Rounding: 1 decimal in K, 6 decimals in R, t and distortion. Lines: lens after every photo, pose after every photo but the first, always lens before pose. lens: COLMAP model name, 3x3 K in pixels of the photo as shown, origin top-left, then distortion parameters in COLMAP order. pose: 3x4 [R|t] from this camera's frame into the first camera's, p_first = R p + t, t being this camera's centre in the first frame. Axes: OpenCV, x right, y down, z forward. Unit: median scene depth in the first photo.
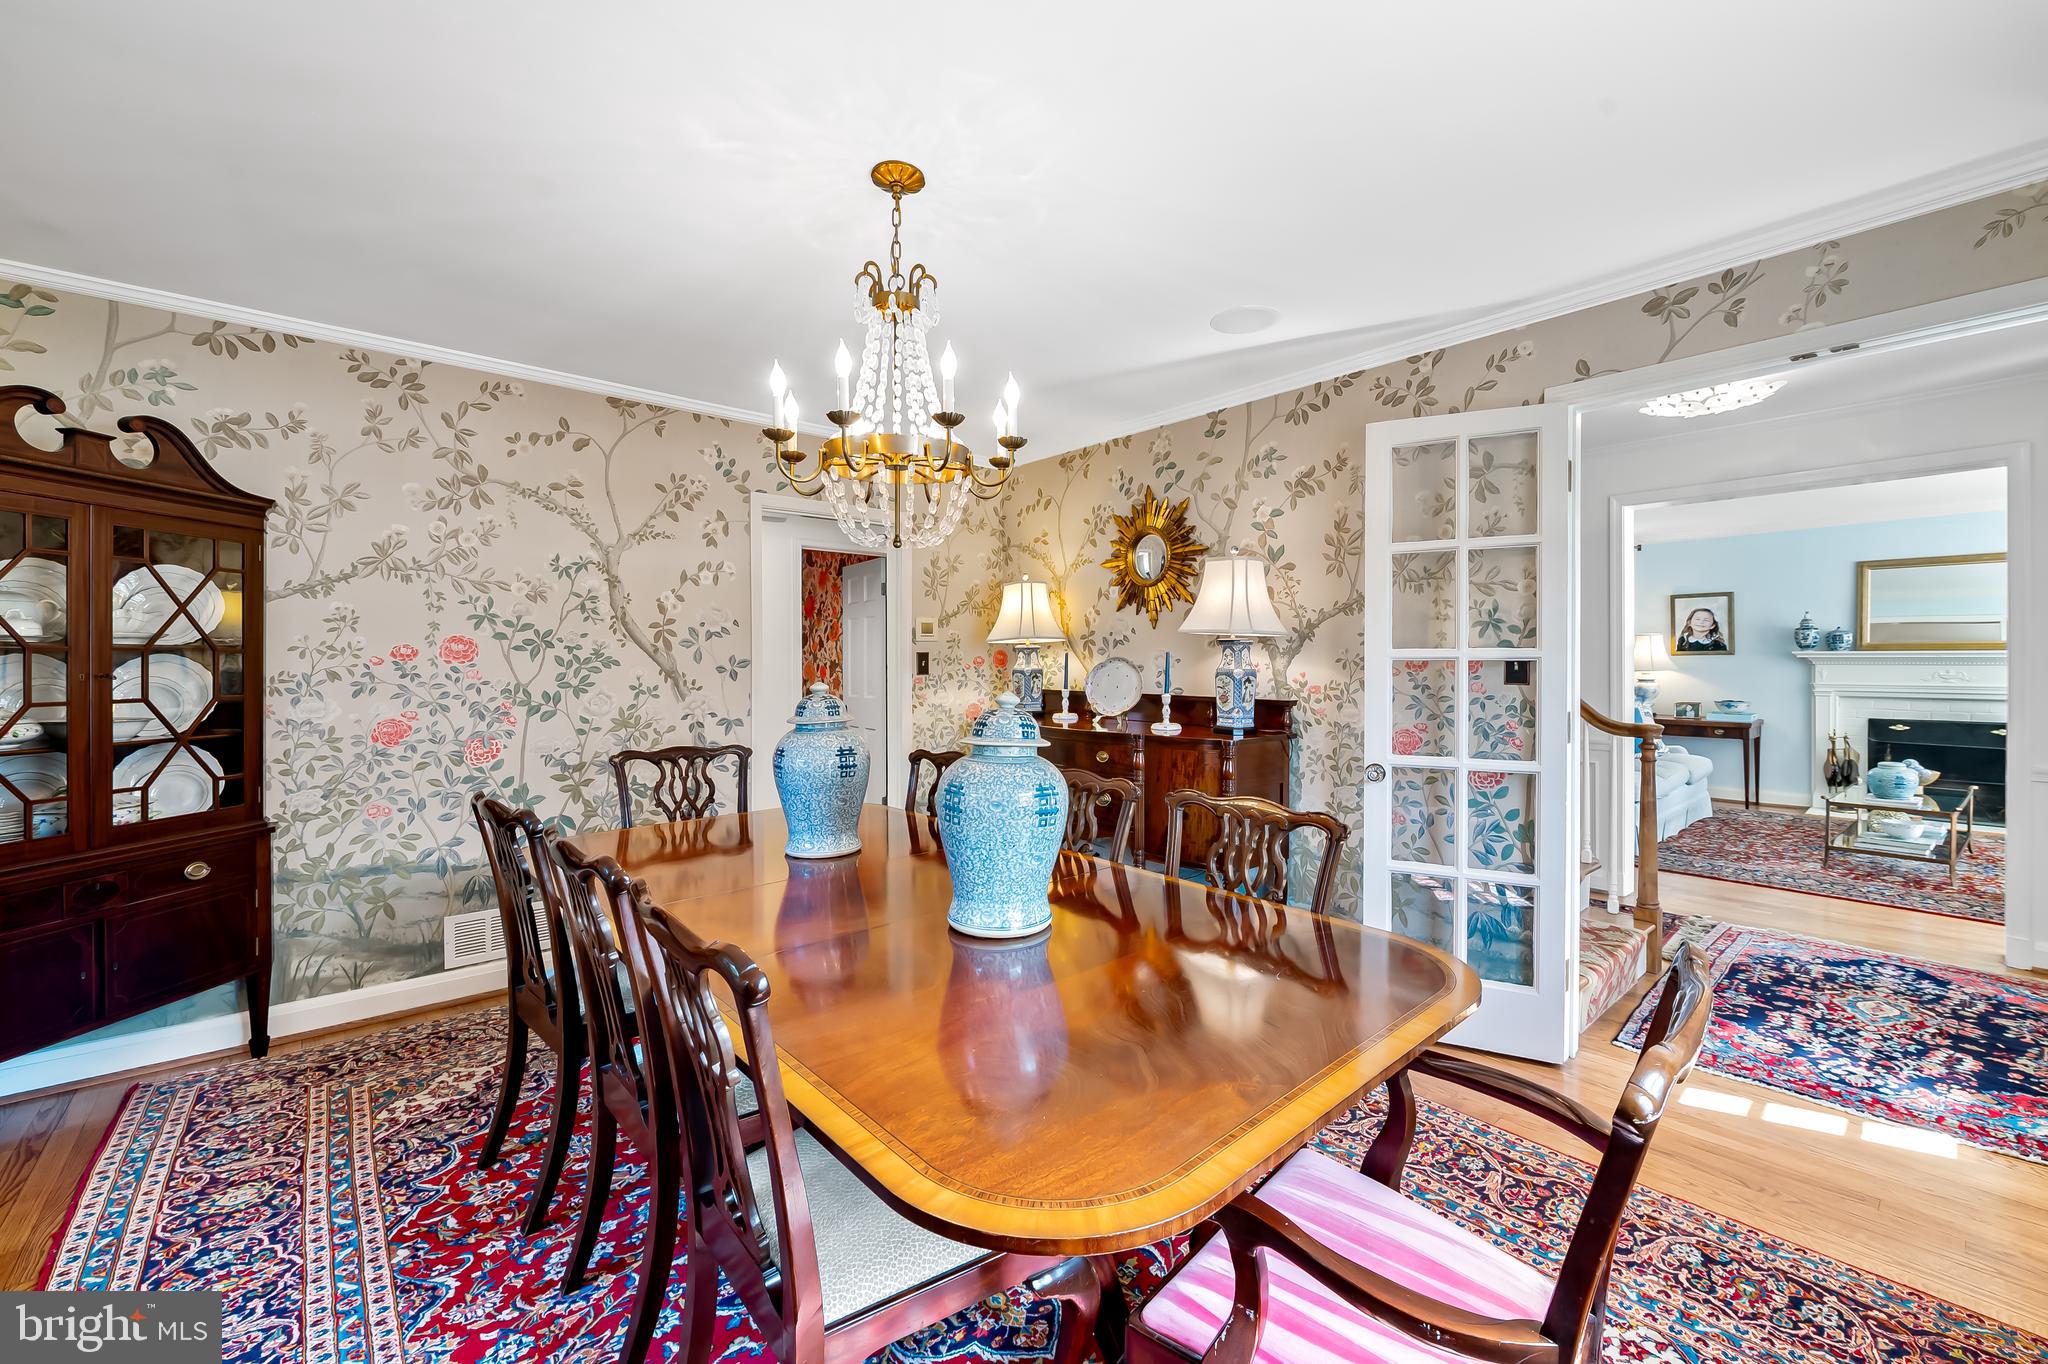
lens RADIAL K [[822.5, 0, 1031.5], [0, 822.5, 667.2], [0, 0, 1]] dist [-0.008071, -0.000269]
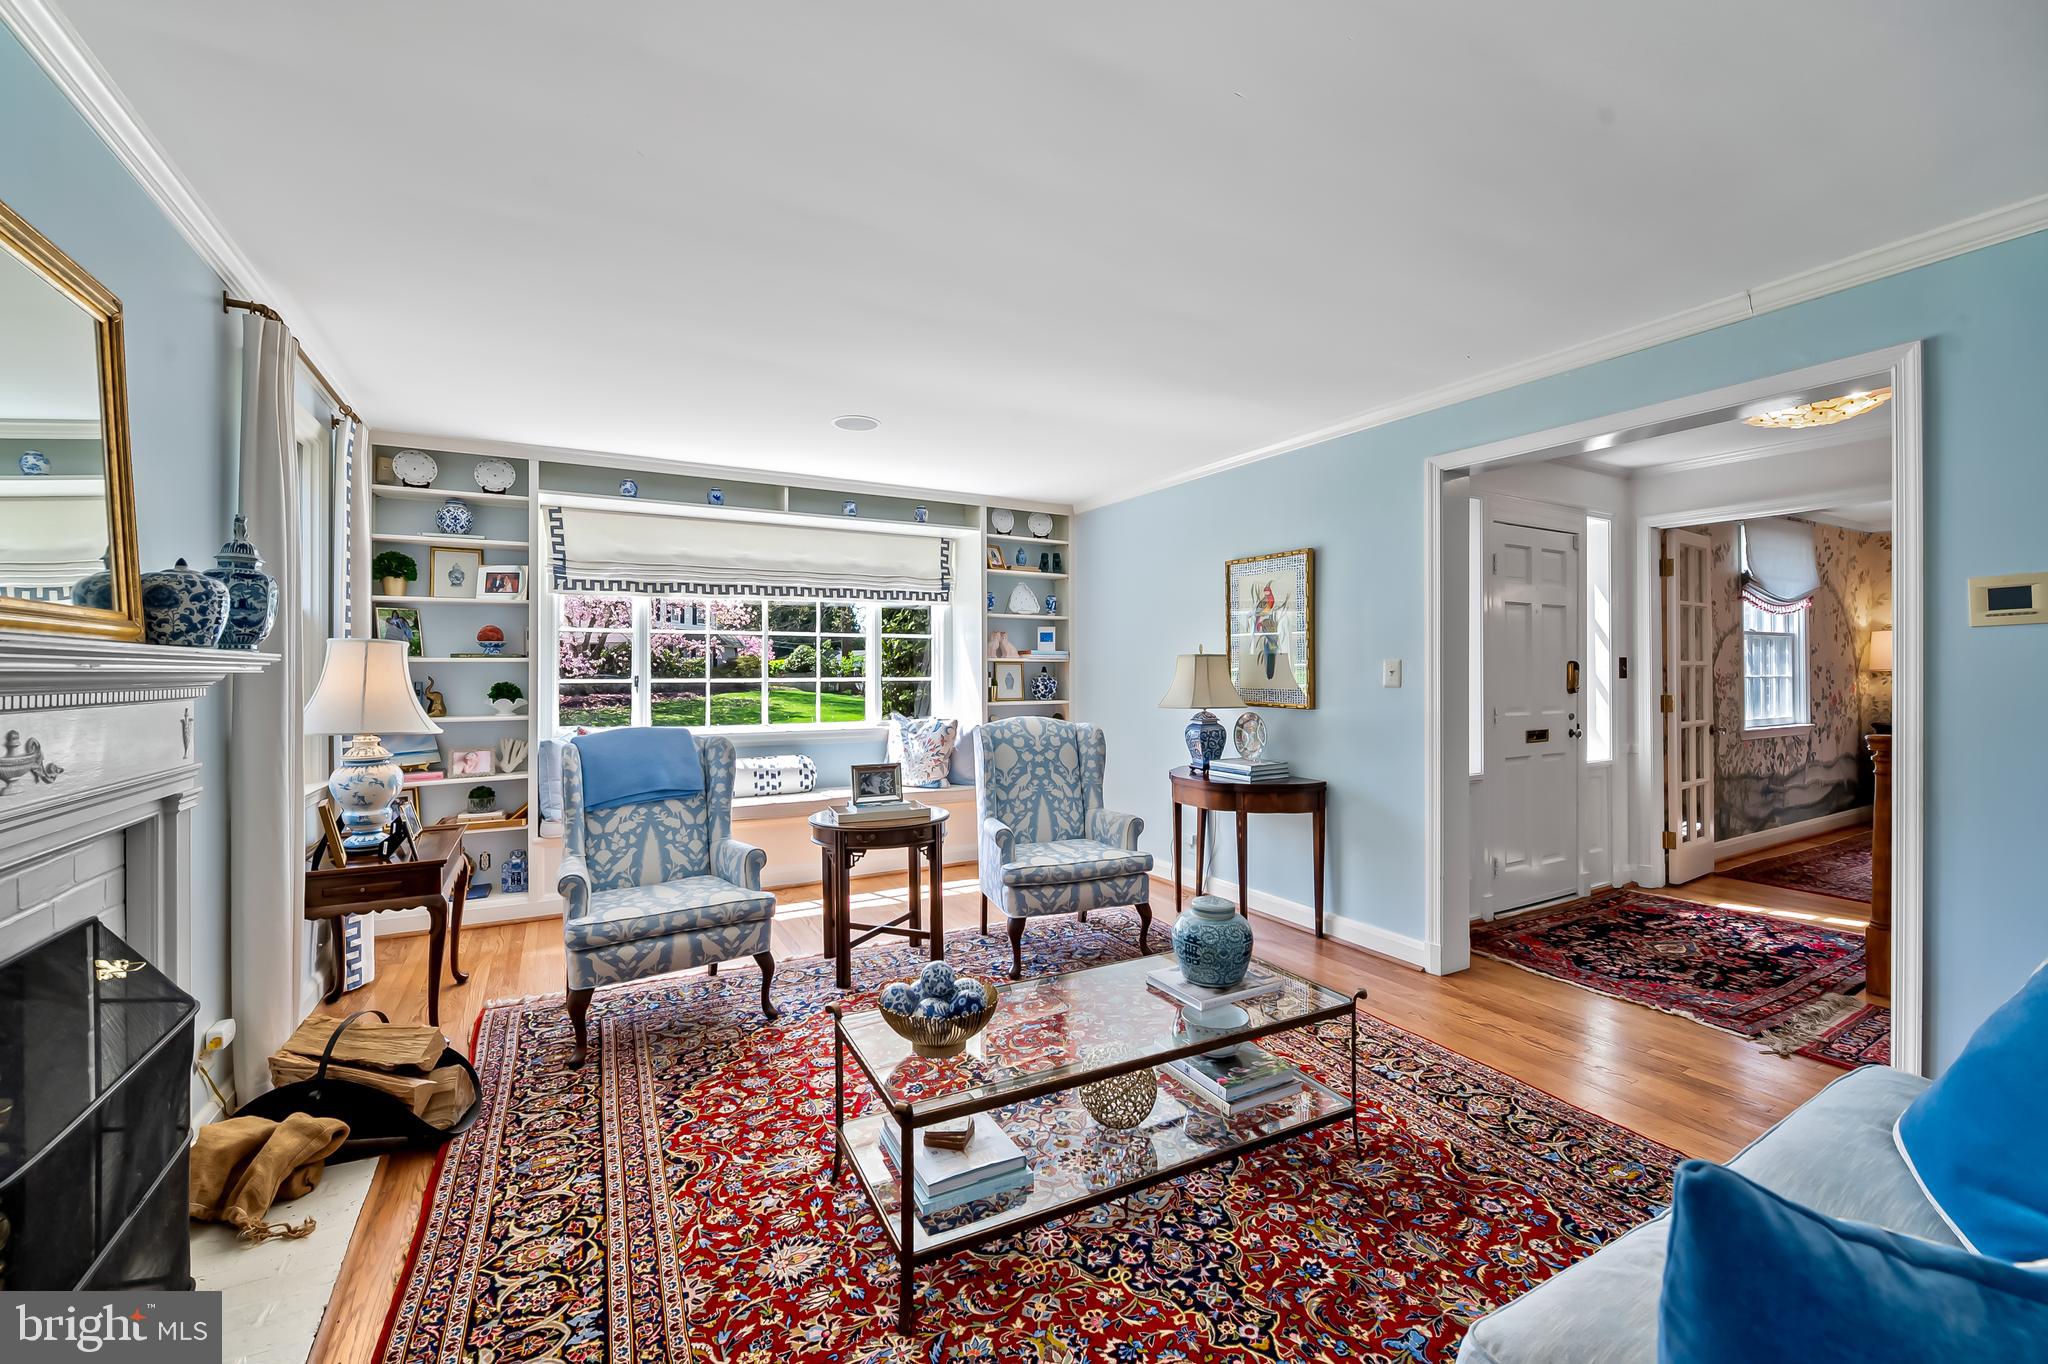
lens RADIAL K [[822.5, 0, 1022.9], [0, 822.5, 667.1], [0, 0, 1]] dist [-0.008071, -0.000269]
pose [[-0.979674, 0.010426, 0.200326, 1.442723], [0.011888, 0.999911, 0.006096, -0.021512], [-0.200245, 0.008354, -0.979710, 1.986386]]
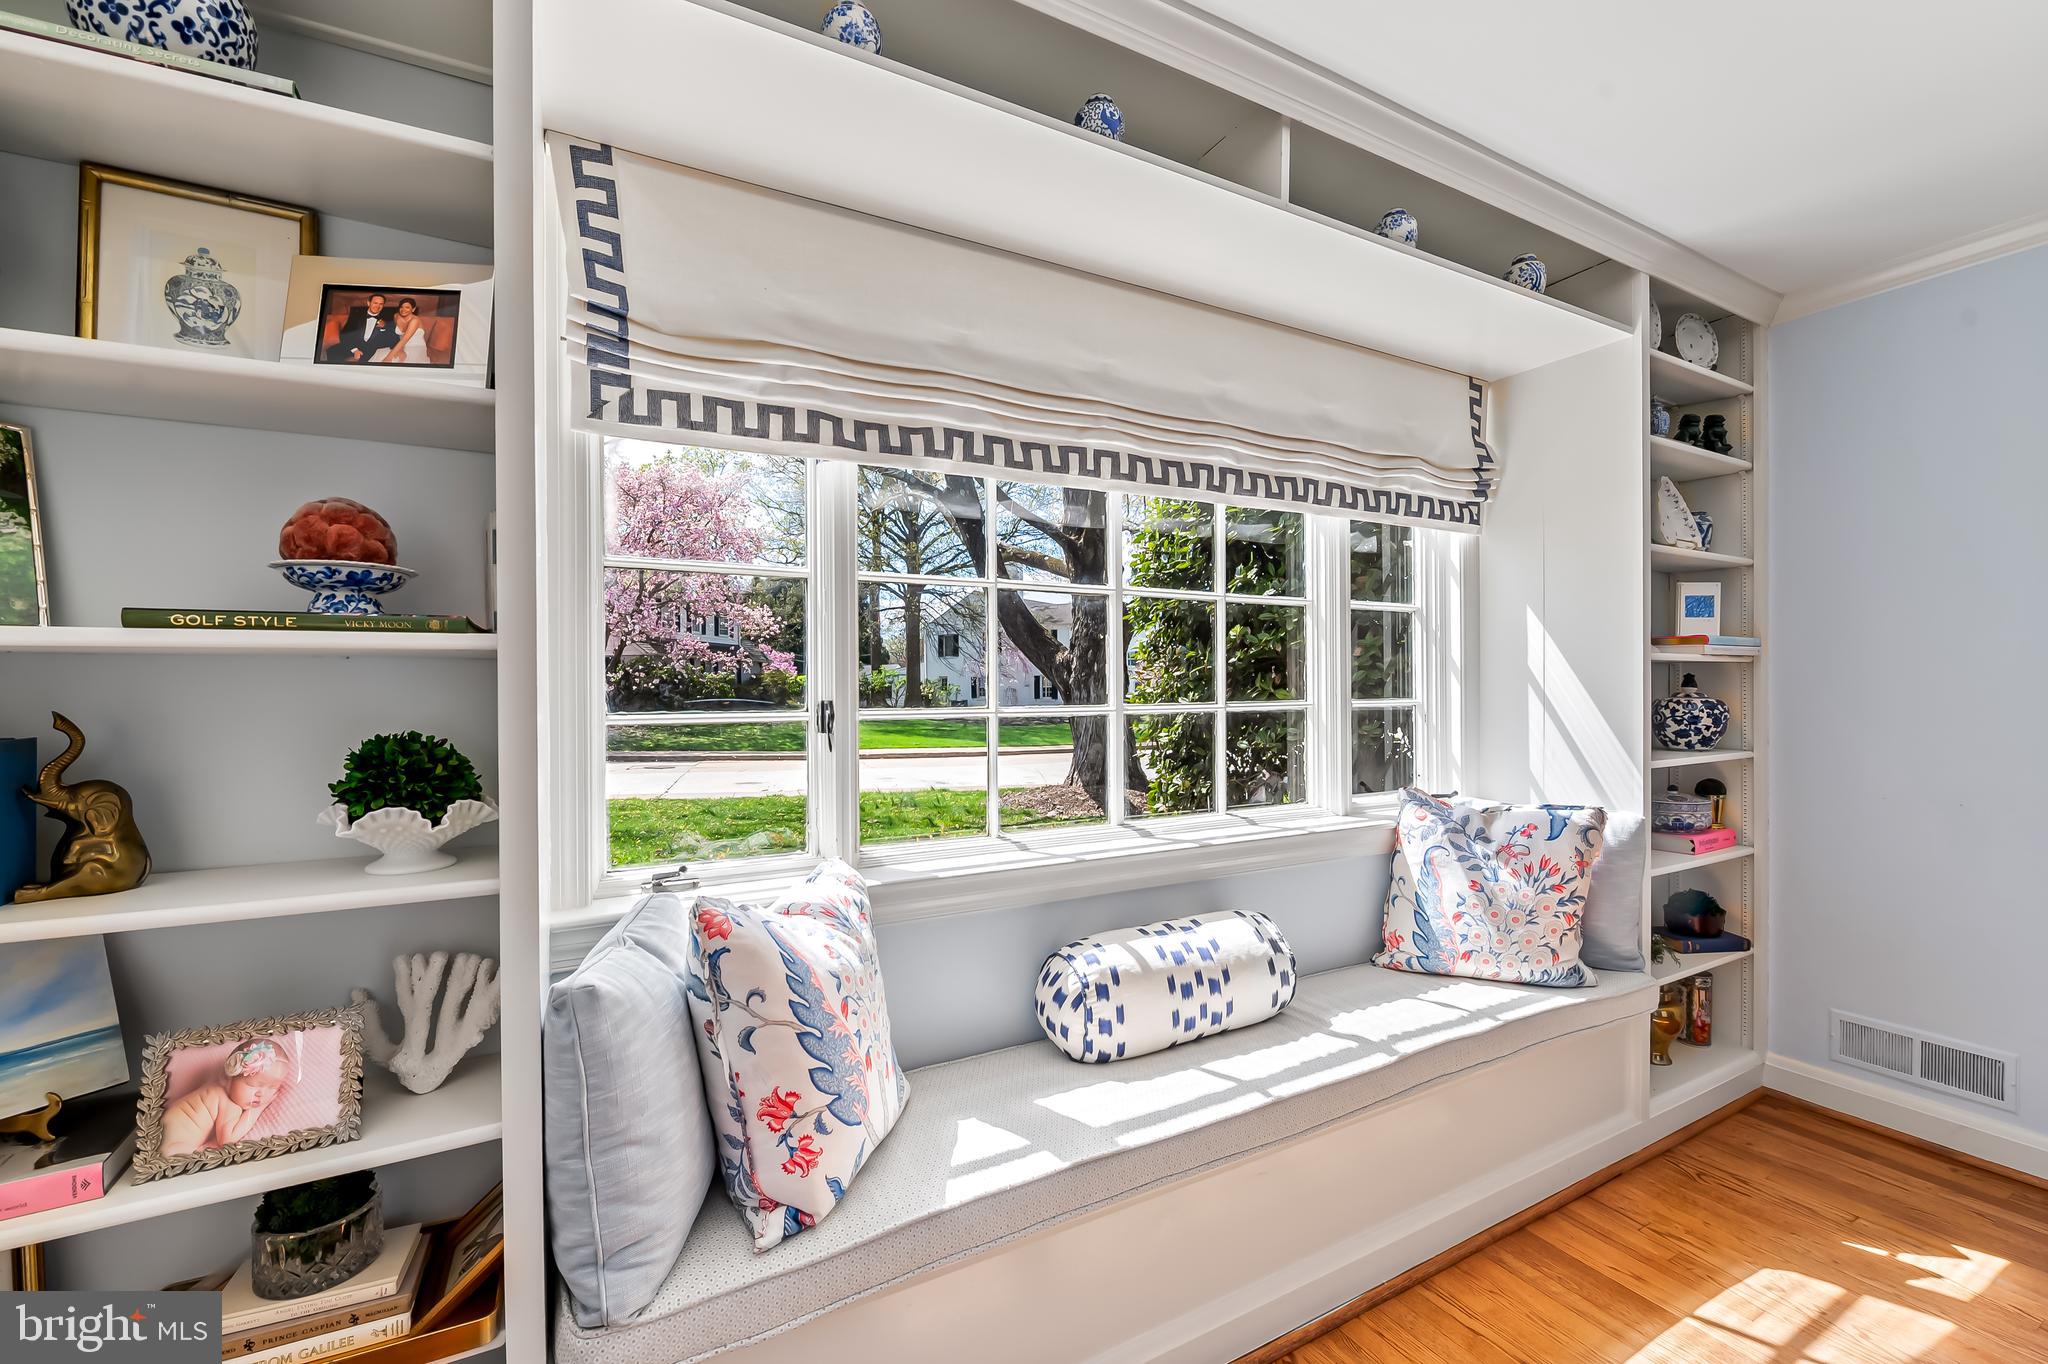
lens RADIAL K [[822.5, 0, 1011.3], [0, 822.5, 691.4], [0, 0, 1]] dist [-0.008071, -0.000269]
pose [[-0.975301, 0.011556, 0.220580, 2.153680], [0.016003, 0.999703, 0.018388, -0.019012], [-0.220302, 0.021464, -0.975196, 1.195441]]
